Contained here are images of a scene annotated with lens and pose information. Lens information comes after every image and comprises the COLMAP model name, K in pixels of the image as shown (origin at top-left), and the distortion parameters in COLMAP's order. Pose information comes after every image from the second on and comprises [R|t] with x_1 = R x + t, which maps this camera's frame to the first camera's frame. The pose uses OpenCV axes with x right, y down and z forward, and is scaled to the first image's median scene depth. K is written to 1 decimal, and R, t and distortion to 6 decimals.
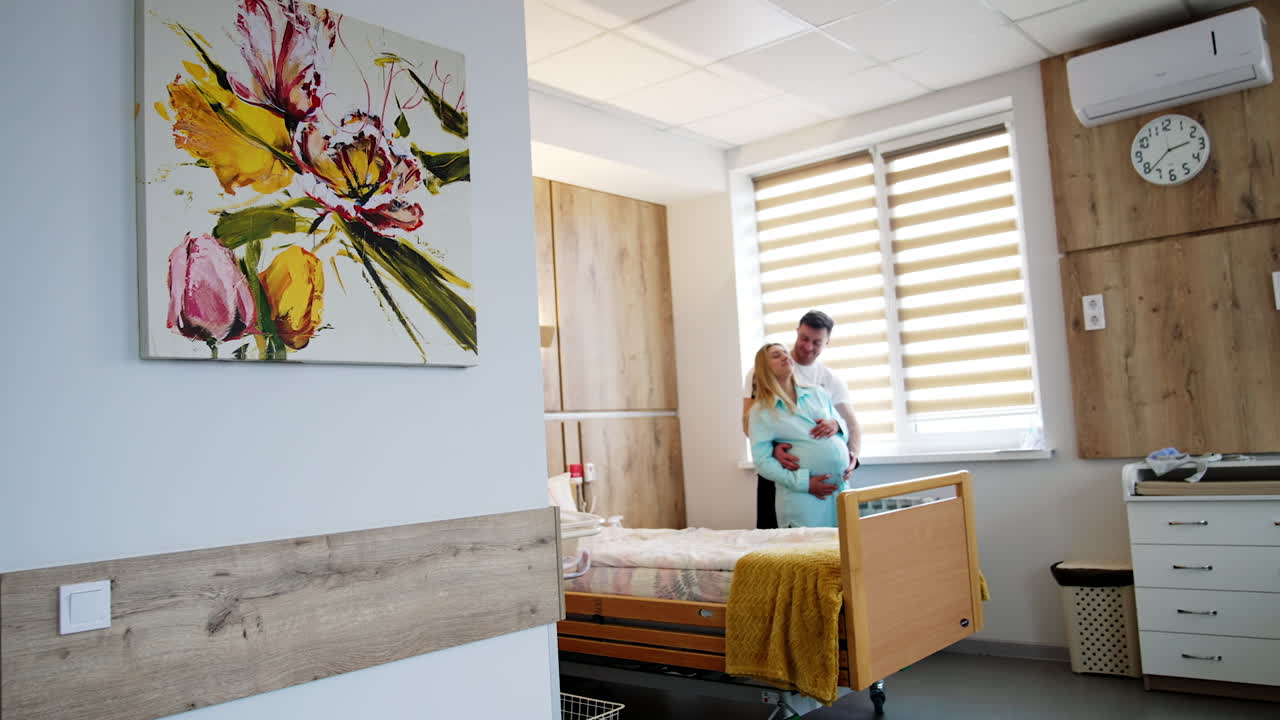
lens RADIAL K [[985.9, 0, 640.0], [0, 985.9, 360.0], [0, 0, 1]] dist [-0.025020, -0.001368]
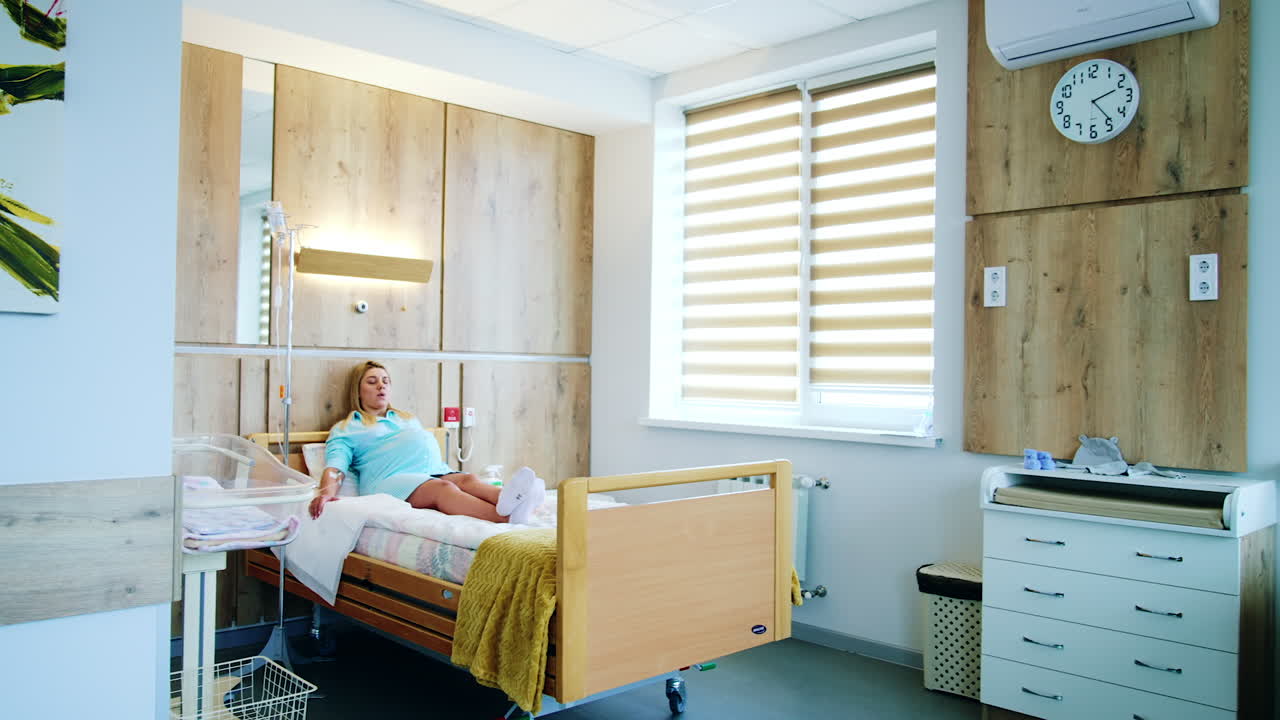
lens RADIAL K [[980.8, 0, 640.0], [0, 980.8, 360.0], [0, 0, 1]] dist [-0.021661, 0.000438]
pose [[0.992488, 0.074971, -0.096680, 0.248289], [-0.067493, 0.994632, 0.078436, -0.031868], [0.102042, -0.071322, 0.992220, 0.107512]]
